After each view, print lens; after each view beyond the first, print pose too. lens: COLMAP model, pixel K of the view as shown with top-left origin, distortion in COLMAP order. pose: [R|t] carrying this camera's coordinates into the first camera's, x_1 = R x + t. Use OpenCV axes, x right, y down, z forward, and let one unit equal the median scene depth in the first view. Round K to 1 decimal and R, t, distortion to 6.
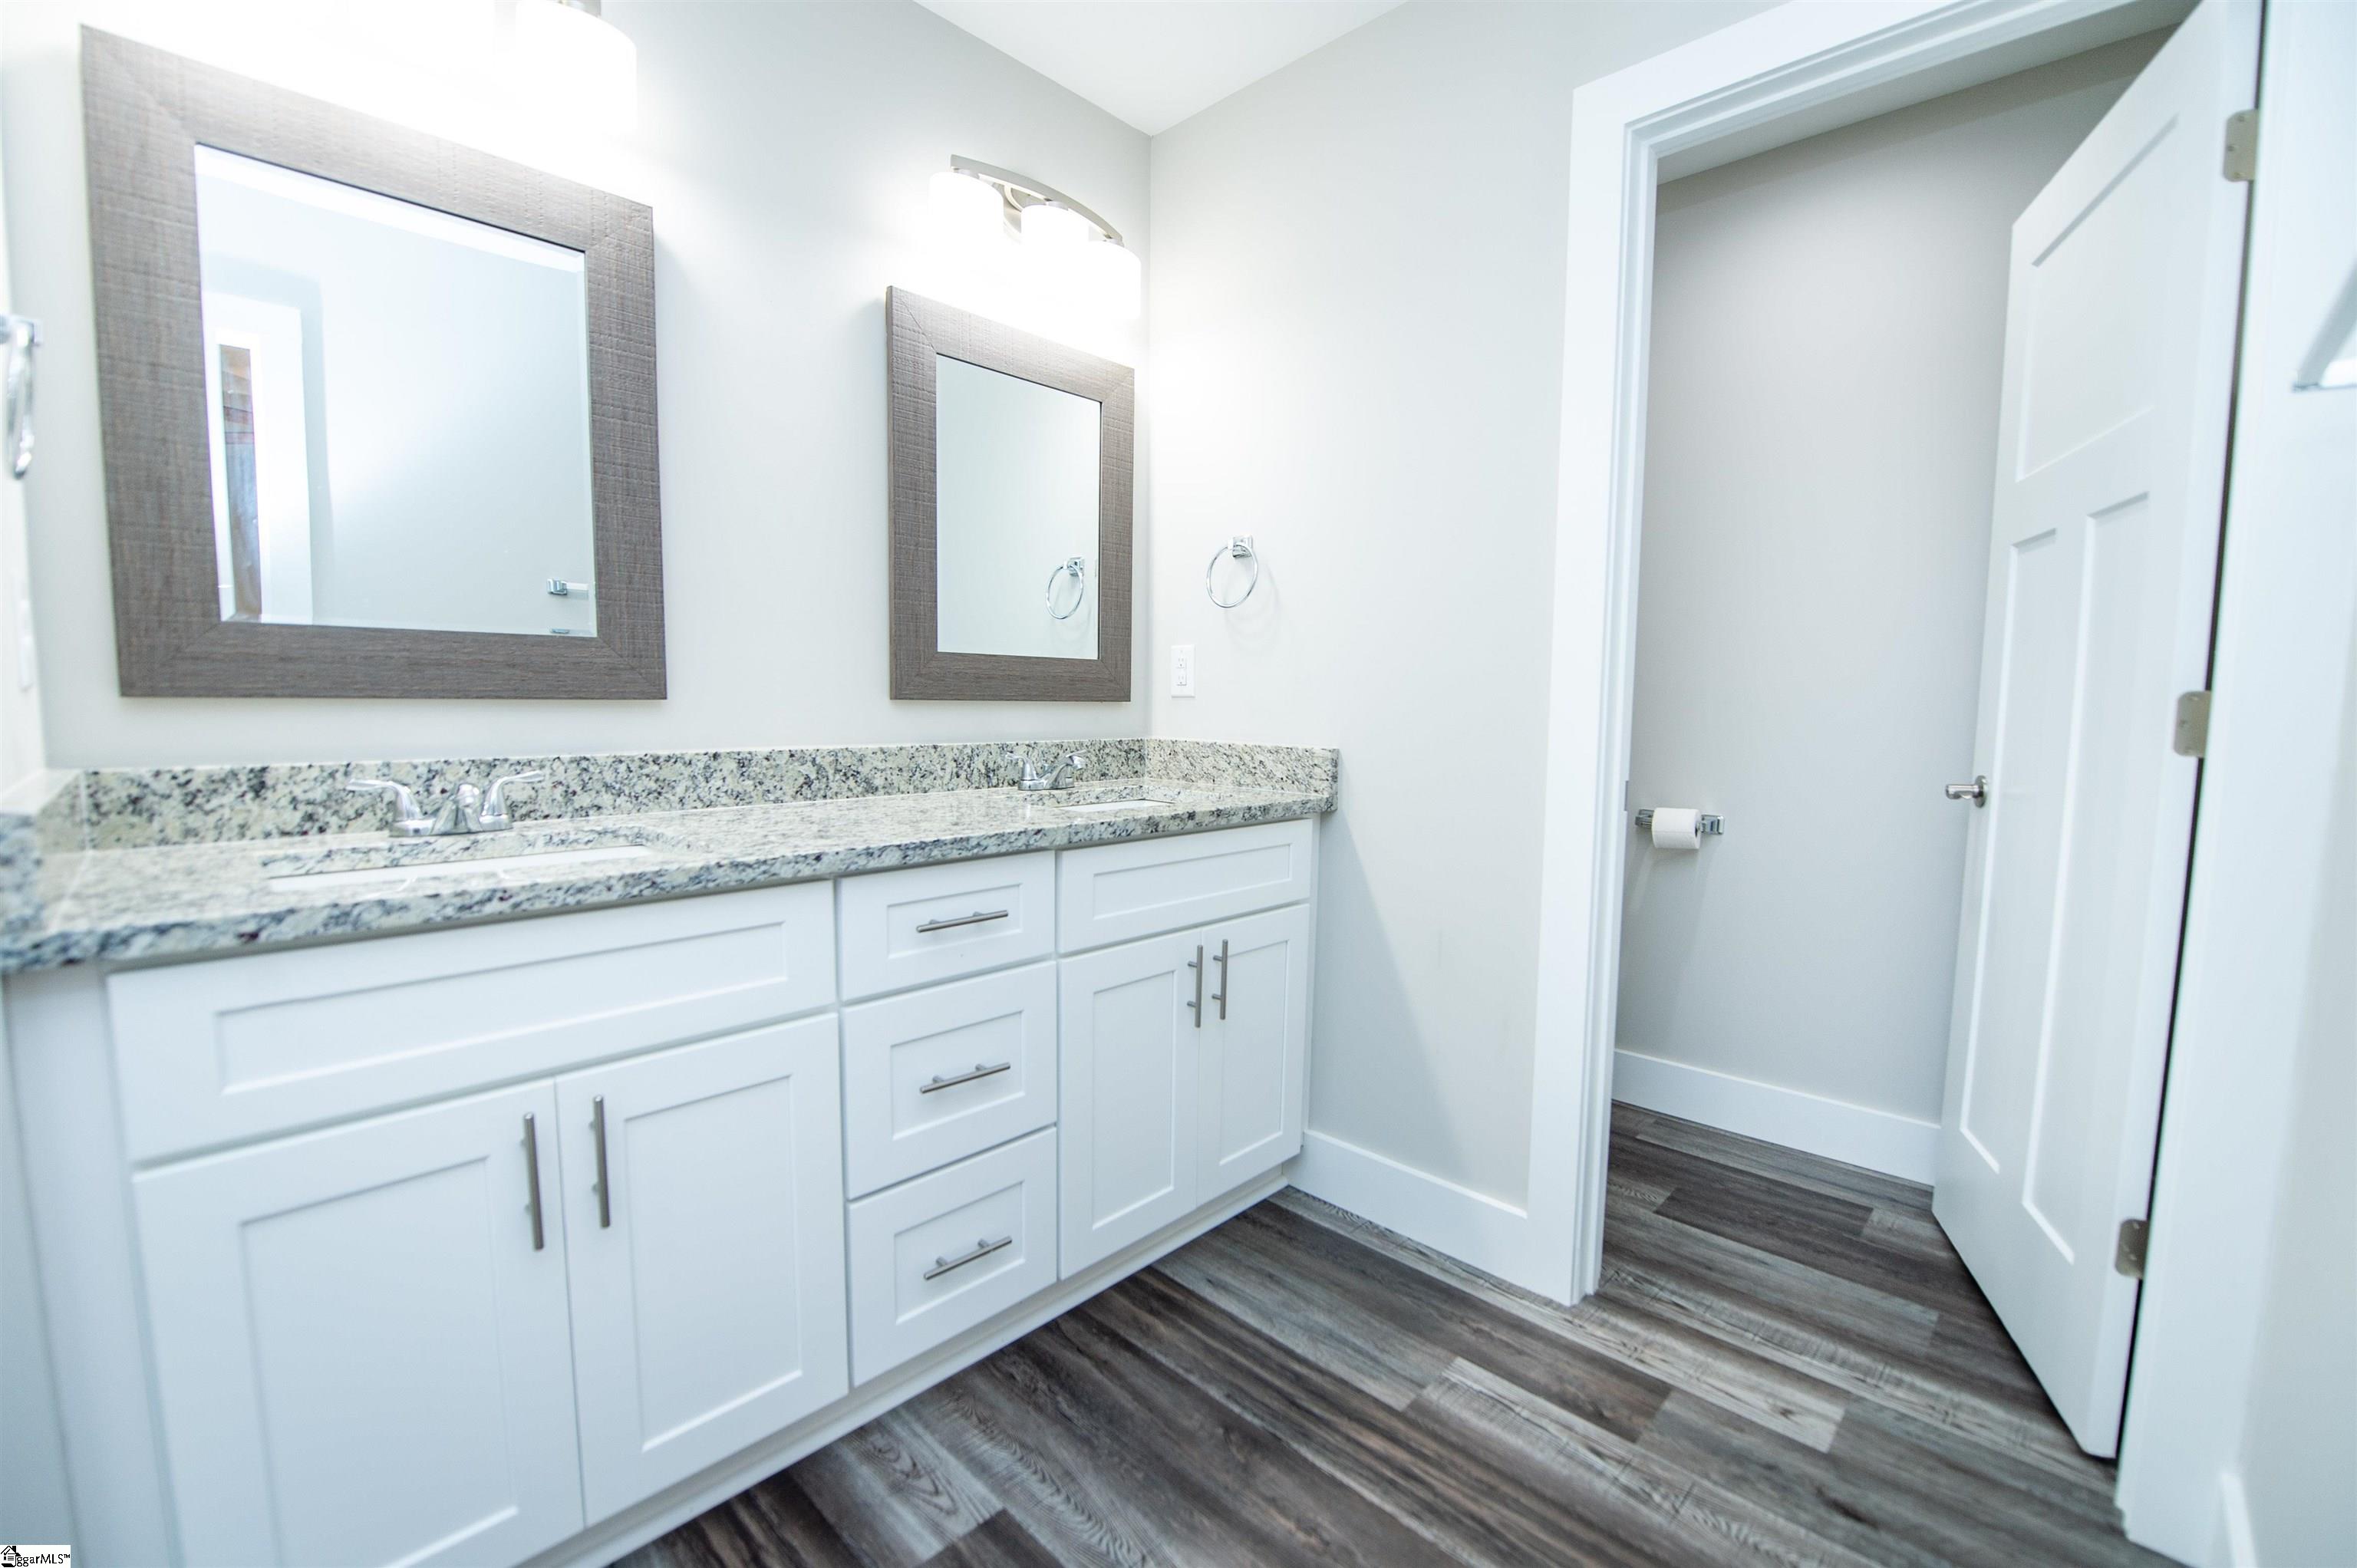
lens RADIAL K [[961.8, 0, 1177.9], [0, 961.8, 792.6], [0, 0, 1]] dist [-0.016879, -0.003068]
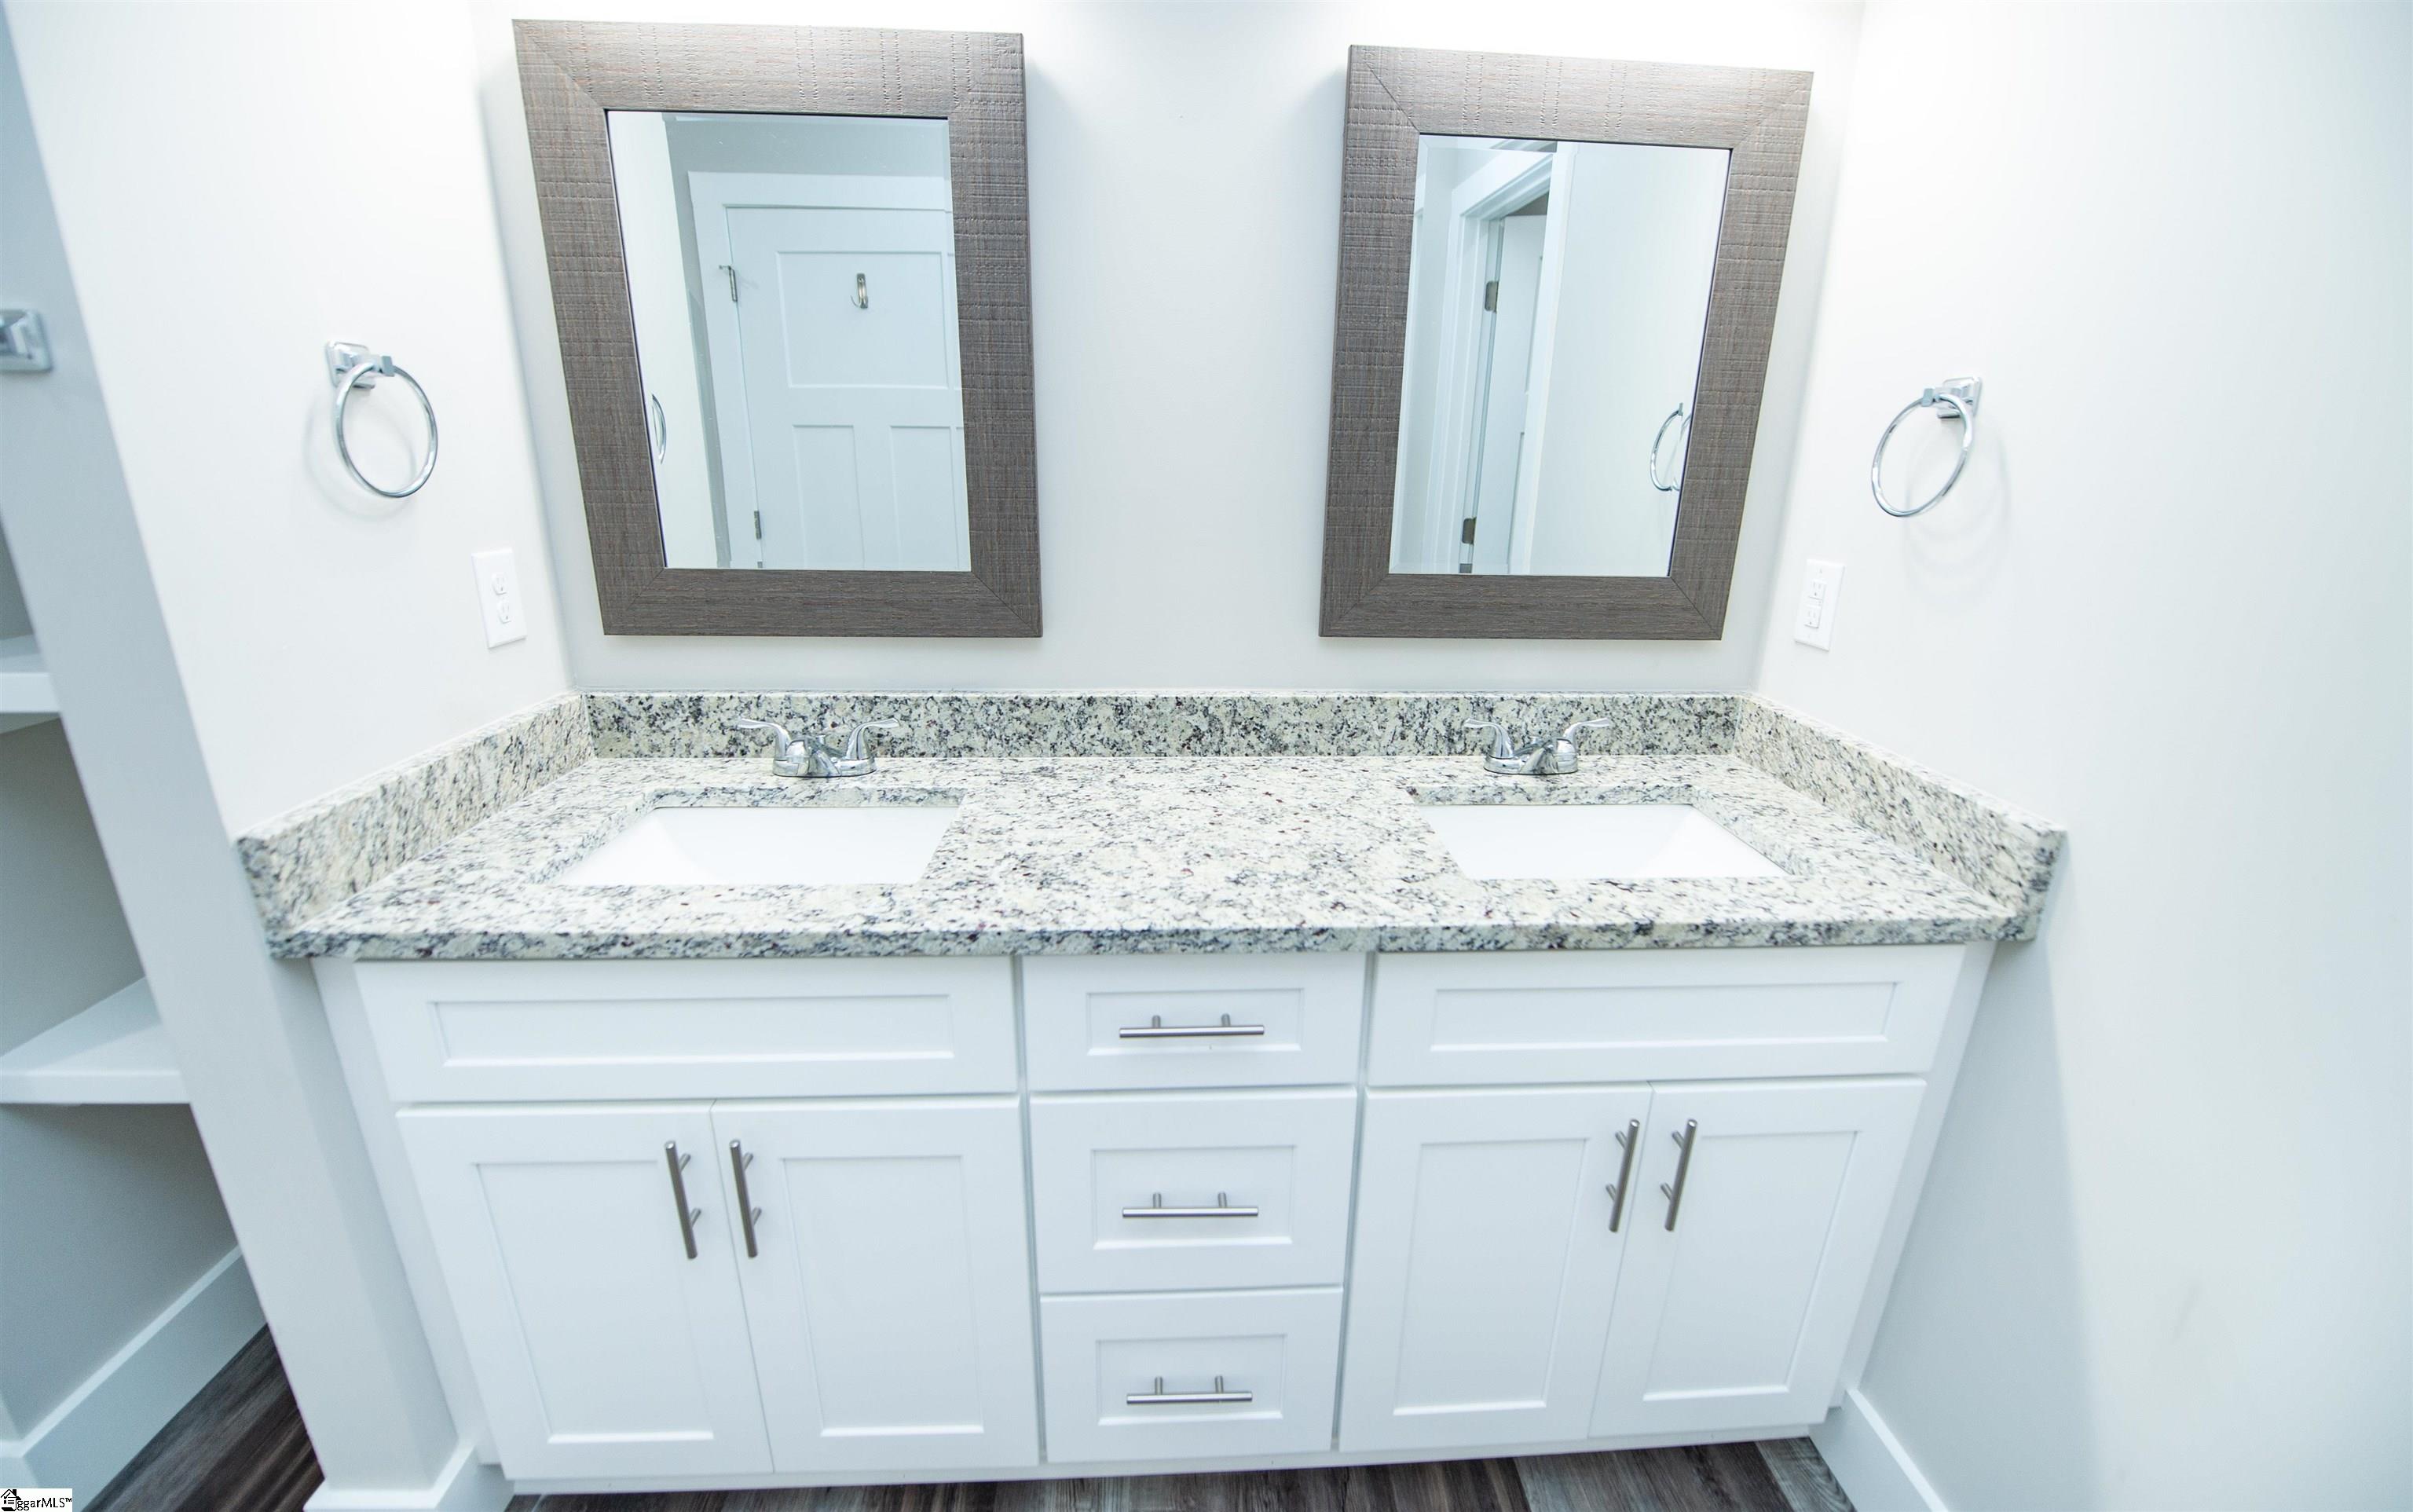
lens RADIAL K [[956.4, 0, 1208.9], [0, 956.4, 740.9], [0, 0, 1]] dist [-0.018504, -0.000241]
pose [[0.738565, 0.197108, -0.644725, 0.190072], [-0.077624, 0.974809, 0.209100, -0.211037], [0.669699, -0.104387, 0.735259, 0.450841]]
